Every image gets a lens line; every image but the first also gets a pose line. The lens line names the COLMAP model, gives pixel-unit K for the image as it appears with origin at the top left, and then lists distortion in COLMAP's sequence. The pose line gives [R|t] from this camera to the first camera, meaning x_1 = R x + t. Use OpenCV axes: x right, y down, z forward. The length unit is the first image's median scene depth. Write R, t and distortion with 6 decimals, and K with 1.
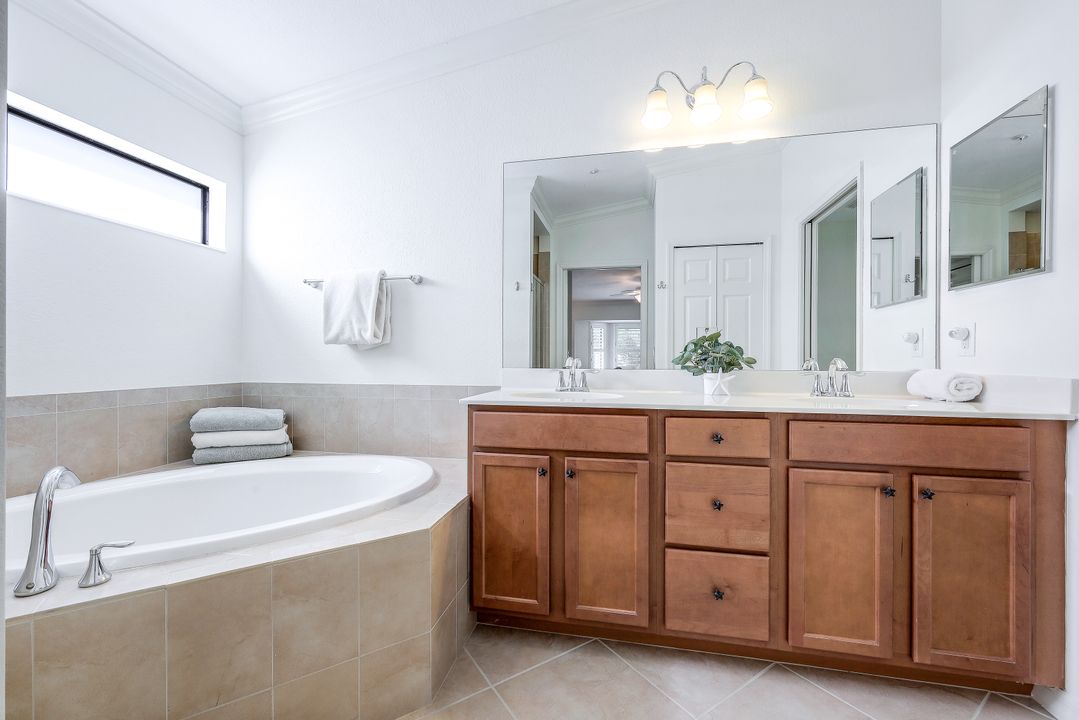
lens RADIAL K [[438.0, 0, 538.4], [0, 438.0, 358.9], [0, 0, 1]] dist [0.000995, -0.000042]
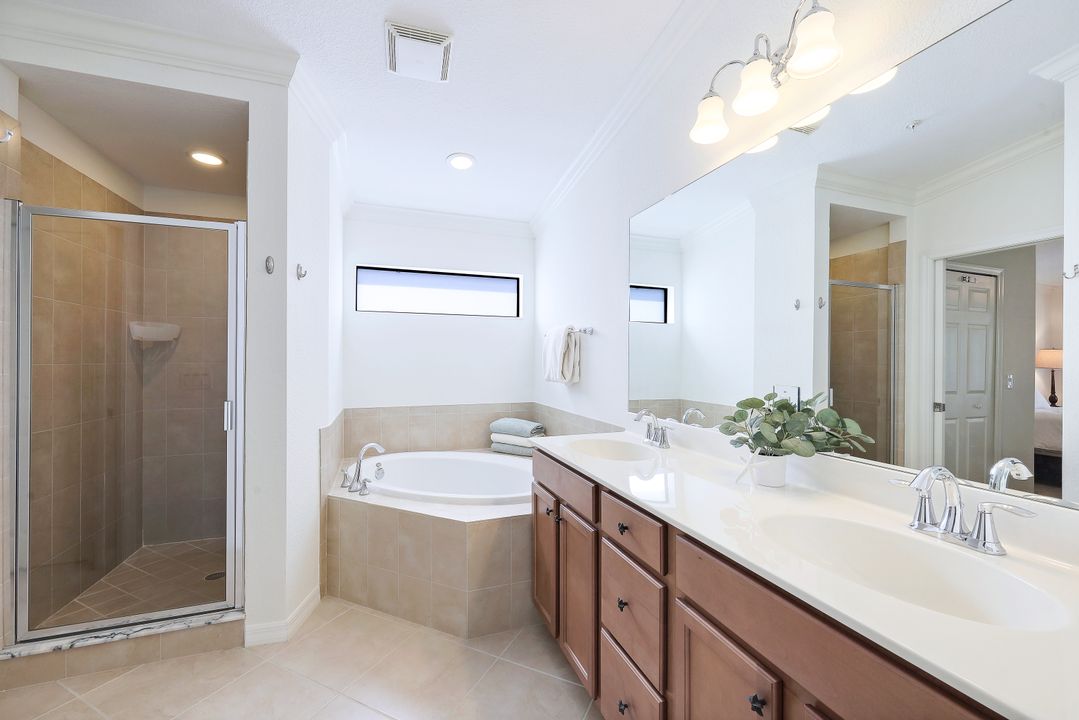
lens RADIAL K [[438.0, 0, 538.4], [0, 438.0, 358.9], [0, 0, 1]] dist [0.000995, -0.000042]
pose [[0.524035, -0.002250, -0.851694, 0.787206], [-0.003559, 0.999982, -0.004832, -0.112835], [0.851689, 0.005563, 0.524017, 0.286370]]
